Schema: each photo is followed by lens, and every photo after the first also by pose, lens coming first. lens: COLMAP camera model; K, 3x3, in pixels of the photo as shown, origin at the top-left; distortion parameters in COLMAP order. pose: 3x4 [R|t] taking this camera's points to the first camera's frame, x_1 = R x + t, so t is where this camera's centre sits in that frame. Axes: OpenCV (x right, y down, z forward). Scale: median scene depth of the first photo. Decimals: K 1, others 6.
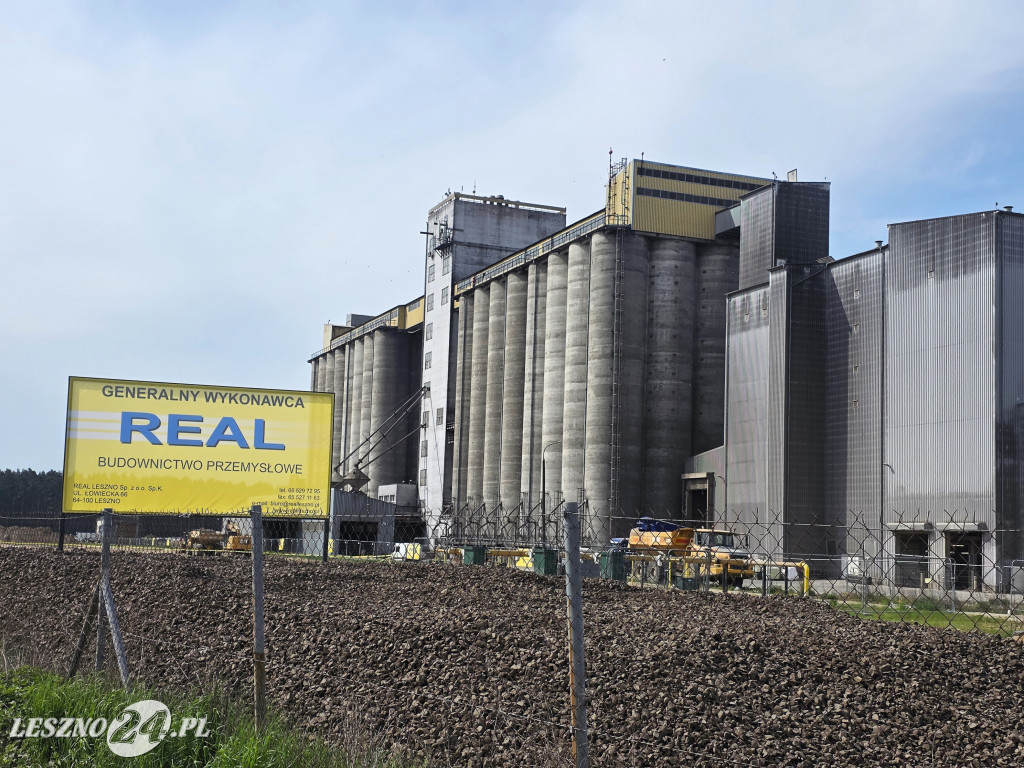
lens RADIAL K [[1385.6, 0, 494.0], [0, 1385.6, 393.4], [0, 0, 1]] dist [0.197339, -0.499877]
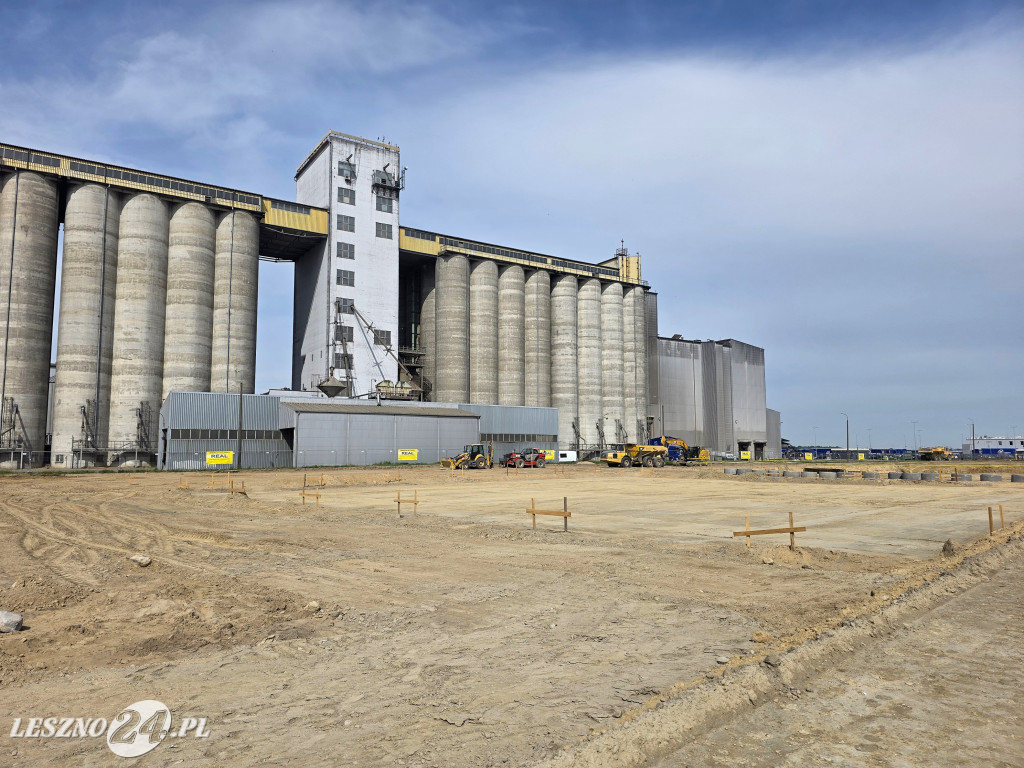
lens RADIAL K [[703.5, 0, 522.2], [0, 703.5, 387.6], [0, 0, 1]] dist [0.025726, -0.041507]
pose [[-0.235827, 0.056740, 0.970137, -0.612836], [-0.113605, 0.989840, -0.085508, 0.091985], [-0.965132, -0.130377, -0.226985, 1.011612]]
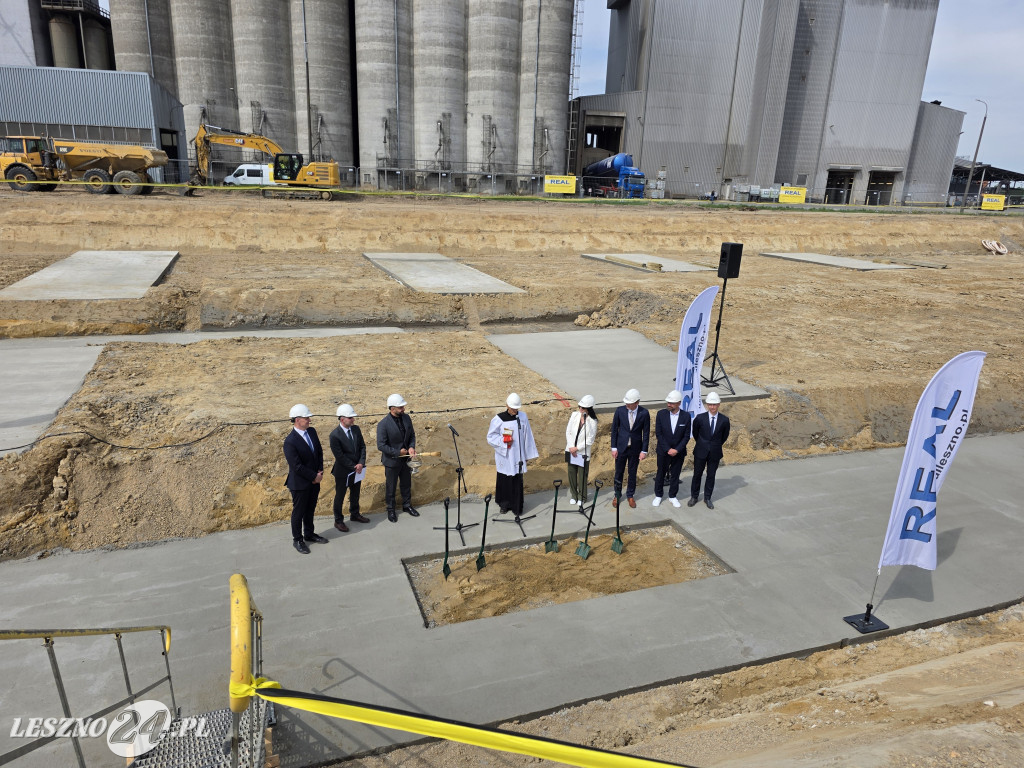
lens RADIAL K [[690.1, 0, 512.1], [0, 690.1, 388.5], [0, 0, 1]] dist [0.072392, -0.072824]
pose [[0.234113, -0.304415, 0.923321, -0.357898], [-0.136261, 0.930066, 0.341188, 0.060530], [-0.962613, -0.205690, 0.176261, 0.650097]]
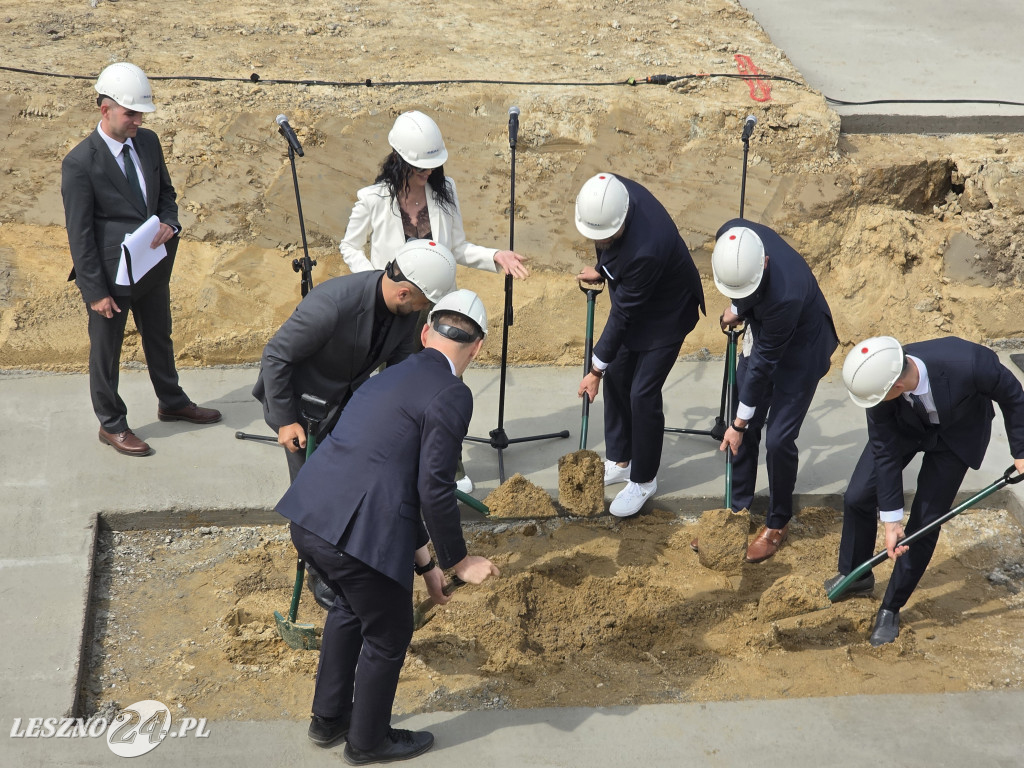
lens RADIAL K [[1982.2, 0, 510.5], [0, 1982.2, 364.8], [0, 0, 1]] dist [-0.013048, 0.158427]
pose [[0.438539, -0.407135, 0.801202, -0.350127], [-0.128949, 0.853770, 0.504428, 0.061993], [-0.889413, -0.324526, 0.321912, 0.642321]]
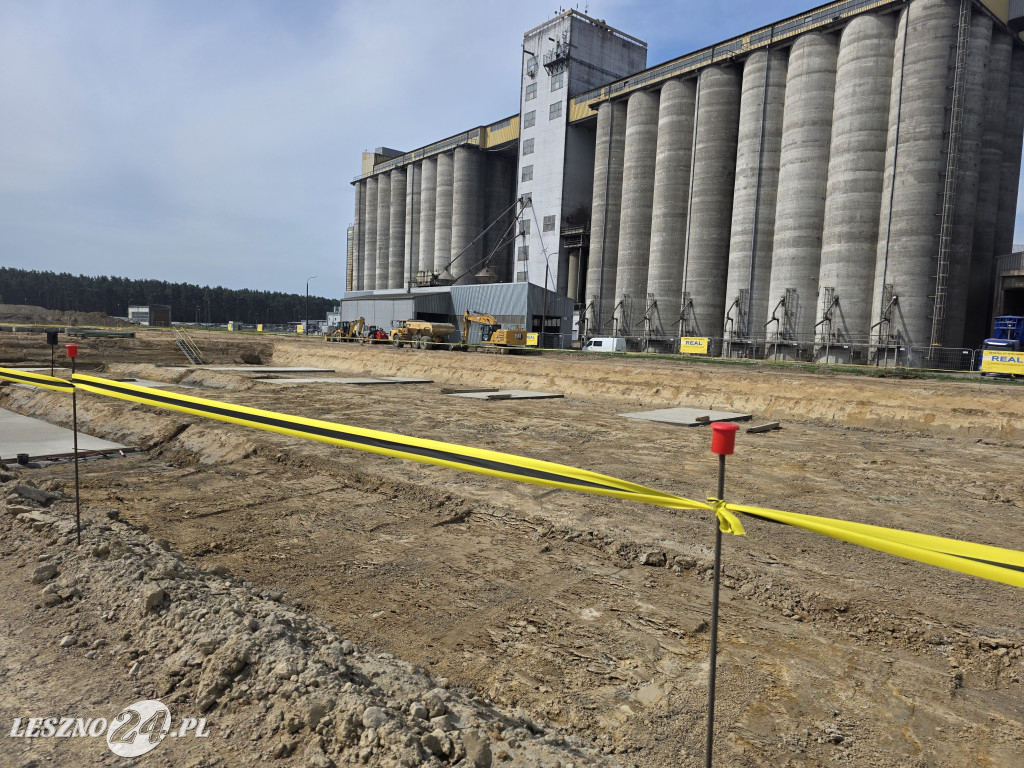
lens RADIAL K [[690.1, 0, 512.1], [0, 690.1, 388.5], [0, 0, 1]] dist [0.072392, -0.072824]
pose [[0.957041, -0.011350, 0.289732, -0.232289], [-0.044807, 0.981441, 0.186456, 0.044561], [-0.286471, -0.191428, 0.938770, 0.451633]]
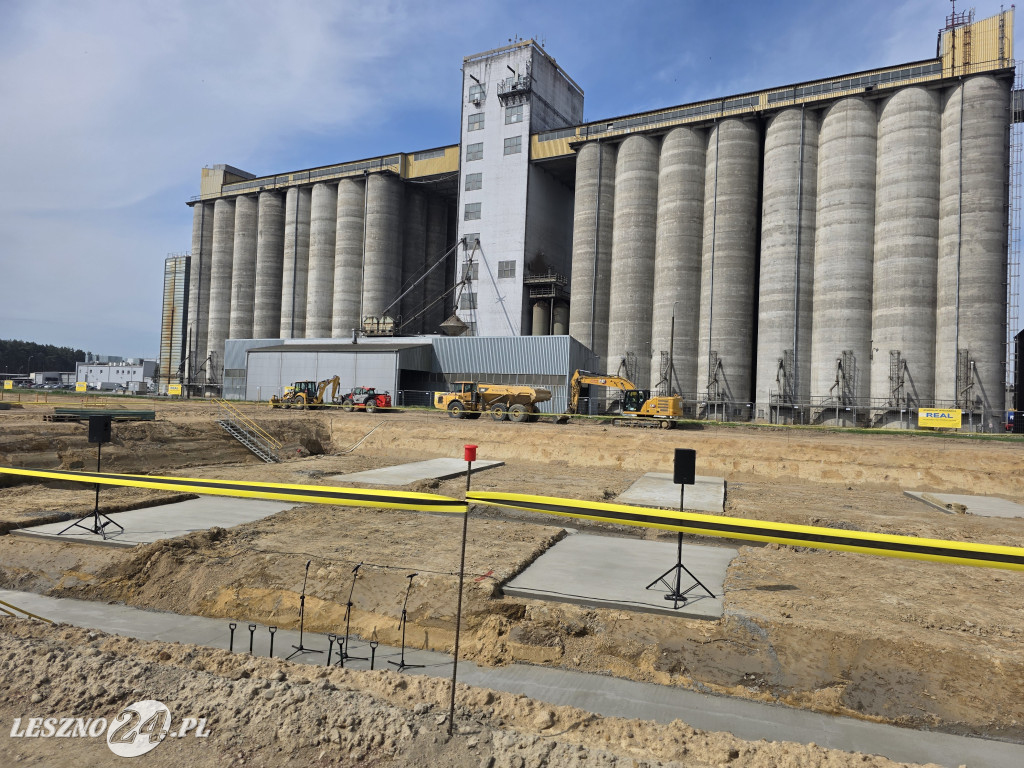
lens RADIAL K [[685.0, 0, 519.8], [0, 685.0, 384.1], [0, 0, 1]] dist [0.071434, -0.072497]
pose [[0.773558, 0.012628, 0.633599, -0.340758], [-0.082885, 0.993229, 0.081398, 0.057379], [-0.628281, -0.115482, 0.769368, 0.604731]]
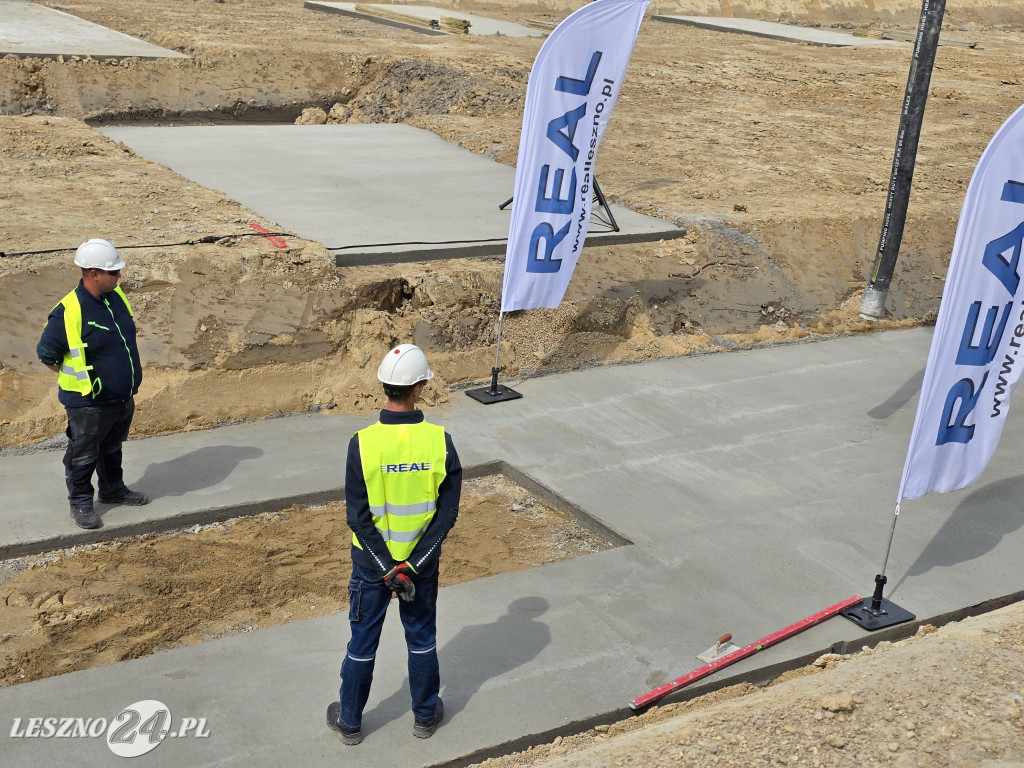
lens RADIAL K [[1372.3, 0, 510.9], [0, 1372.3, 389.0], [0, 0, 1]] dist [0.192565, -0.574857]
pose [[0.002508, -0.359499, 0.933142, -0.355941], [-0.191614, 0.915681, 0.353287, 0.065540], [-0.981467, -0.179690, -0.066588, 0.649287]]
